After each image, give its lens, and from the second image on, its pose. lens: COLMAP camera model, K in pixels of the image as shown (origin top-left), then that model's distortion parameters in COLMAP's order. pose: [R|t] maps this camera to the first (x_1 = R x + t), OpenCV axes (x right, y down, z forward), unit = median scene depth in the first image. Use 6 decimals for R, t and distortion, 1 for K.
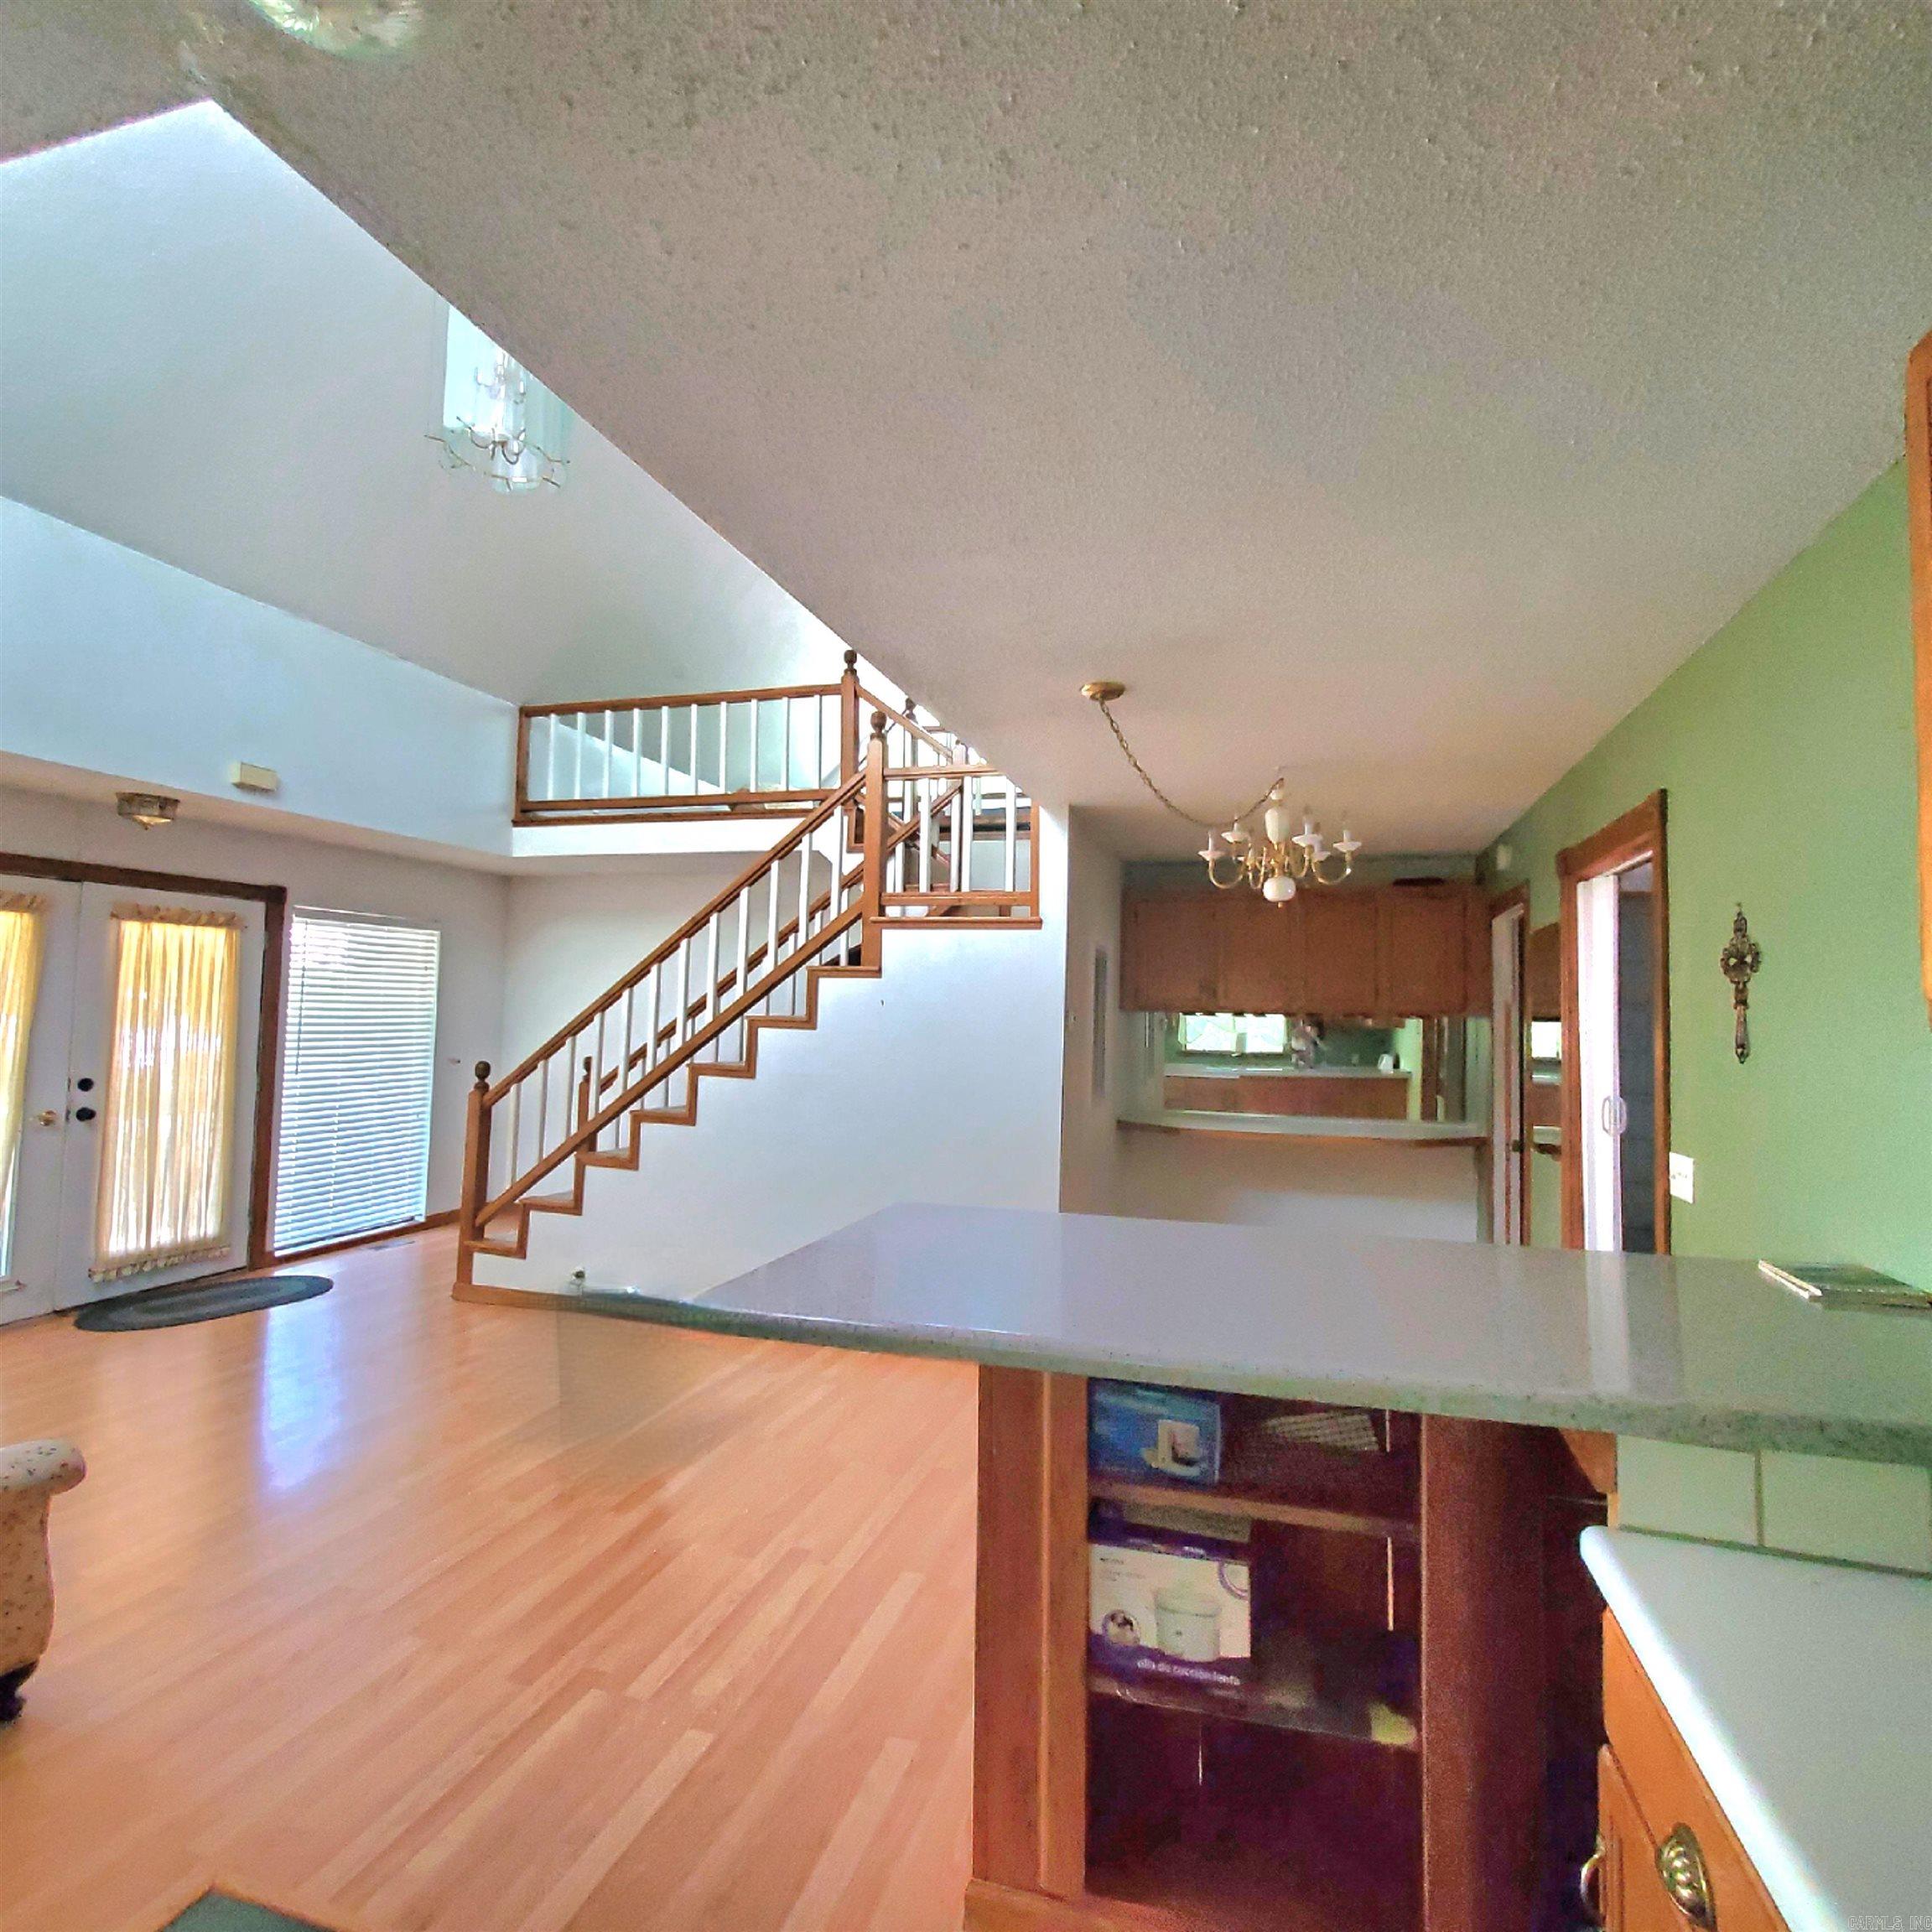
lens RADIAL K [[1031.8, 0, 1000.3], [0, 1031.8, 964.9], [0, 0, 1]] dist [0.011272, -0.006228]
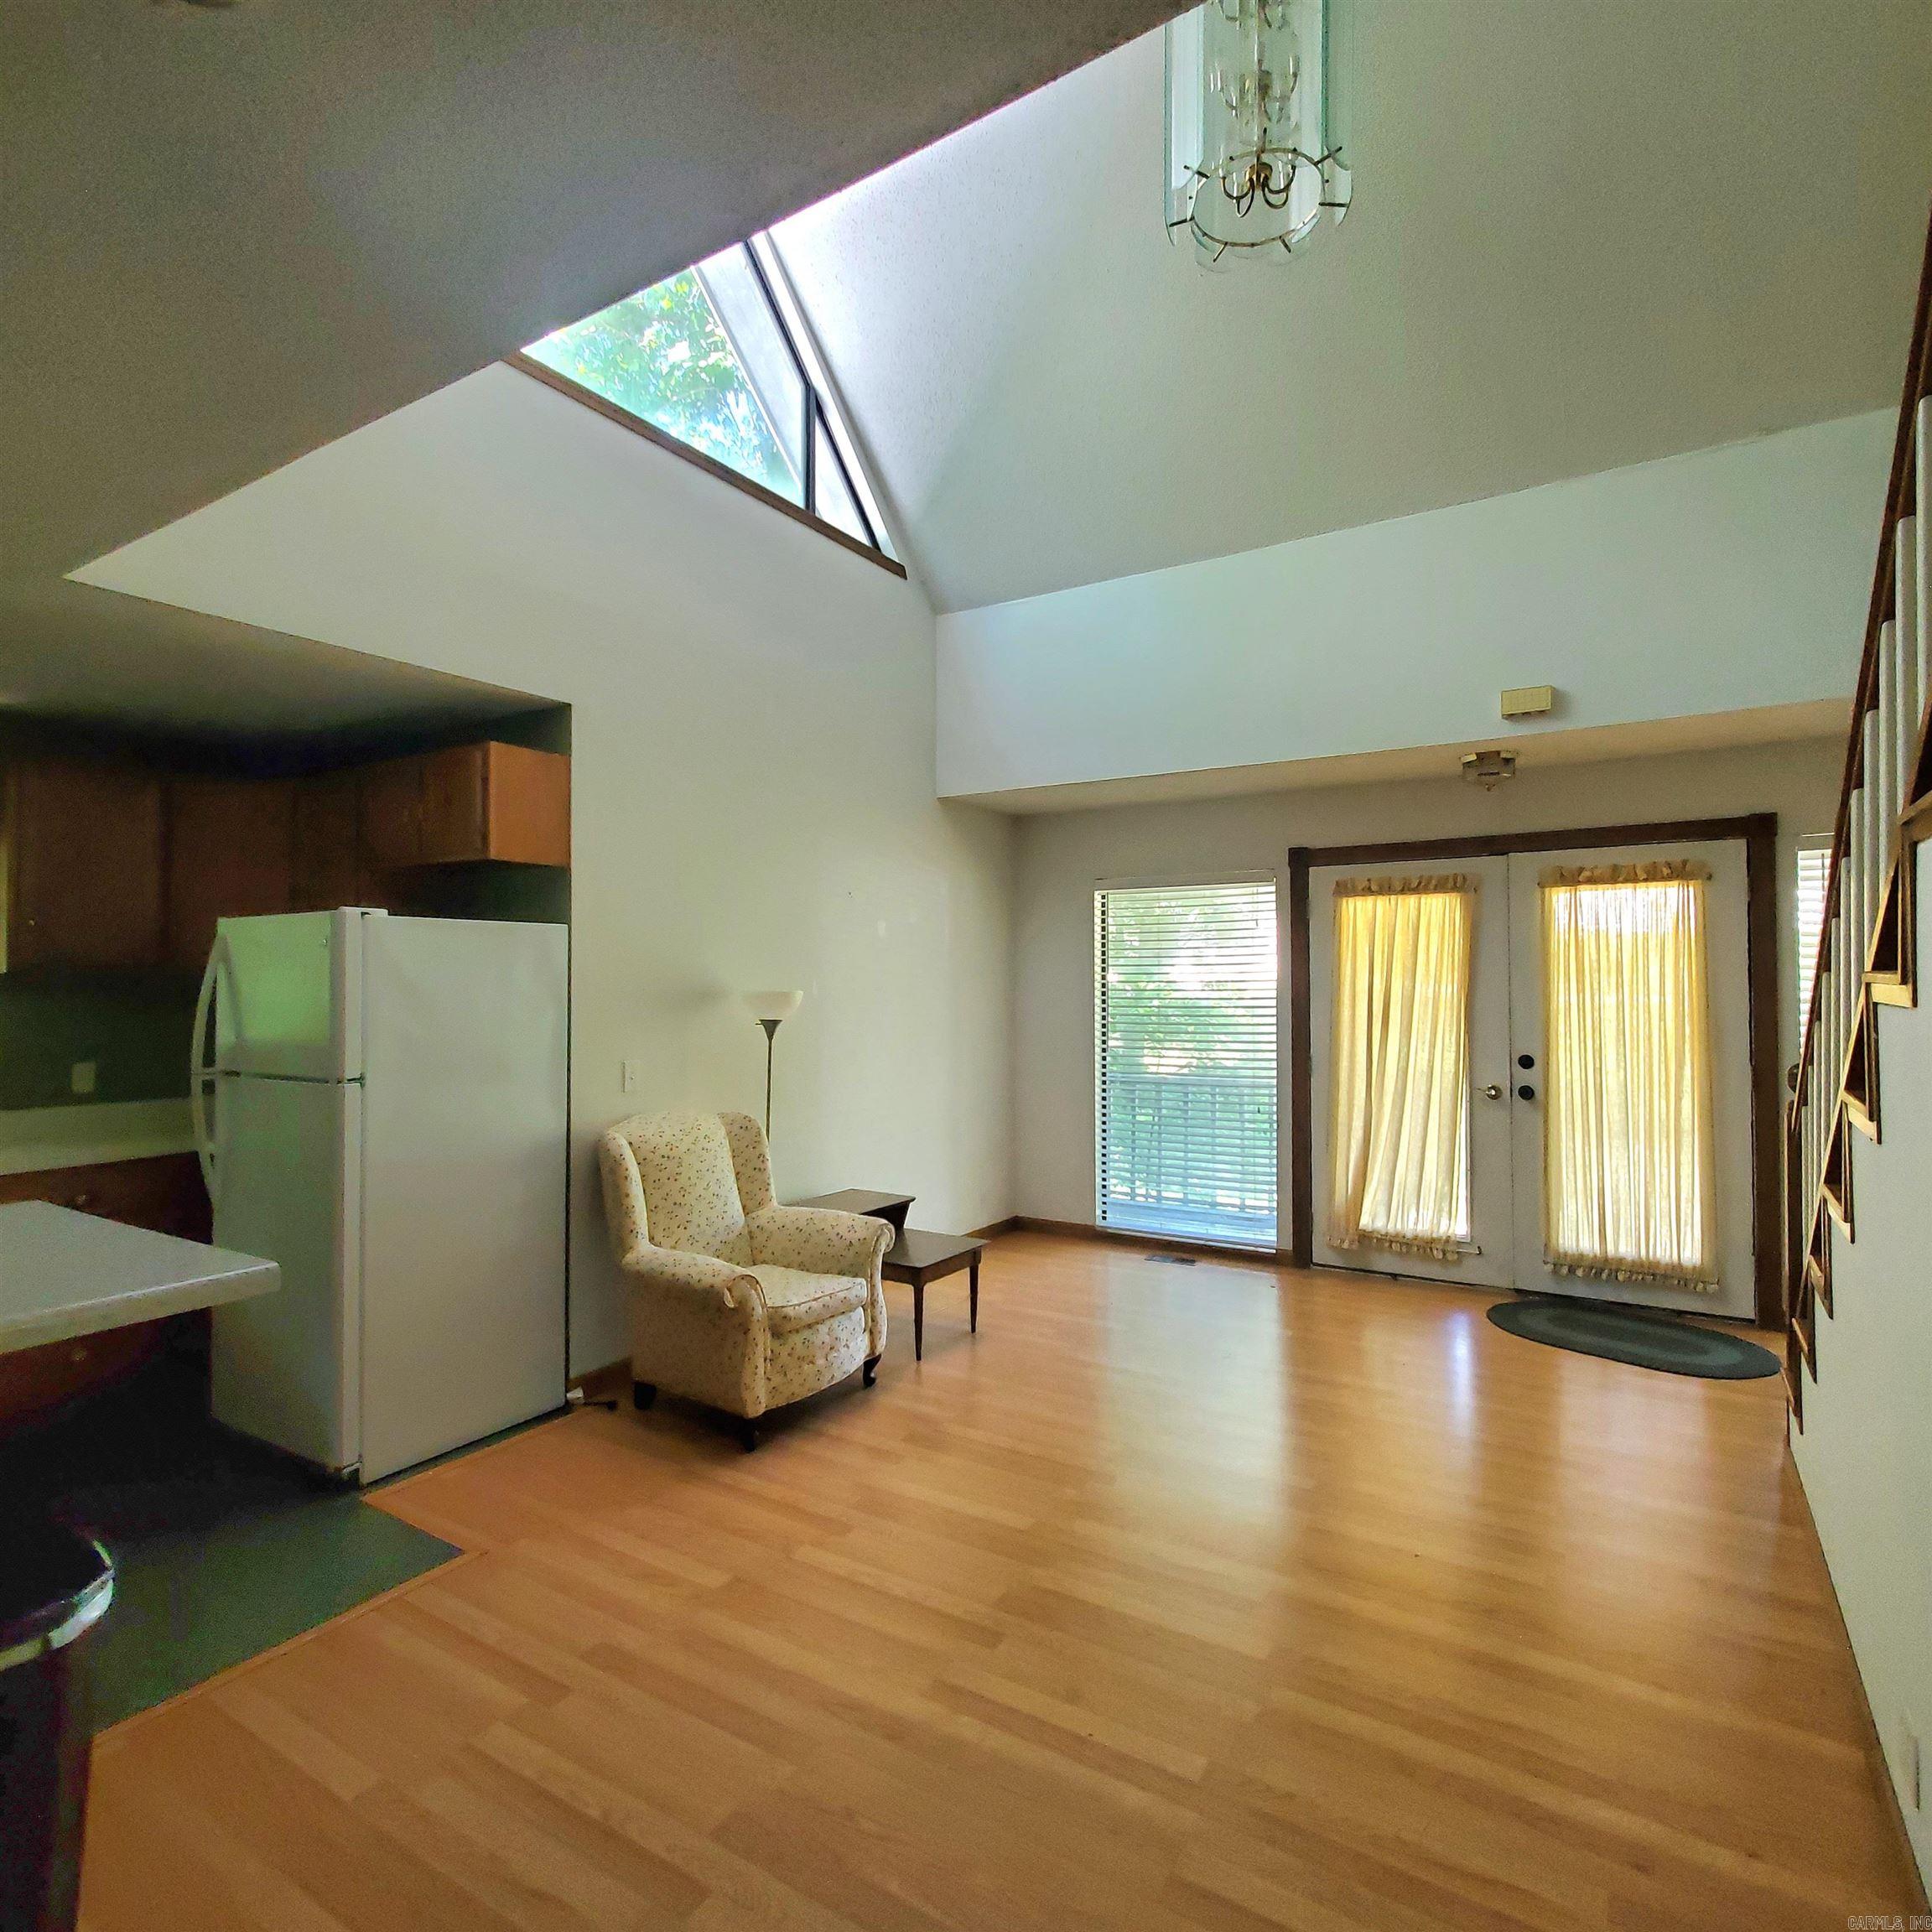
lens RADIAL K [[1057.2, 0, 975.2], [0, 1057.2, 969.0], [0, 0, 1]] dist [0.000133, 0.000094]
pose [[-0.263198, -0.028185, -0.964330, 0.199707], [0.046555, 0.998038, -0.041876, 0.046280], [0.963618, -0.055916, -0.261370, 0.764231]]
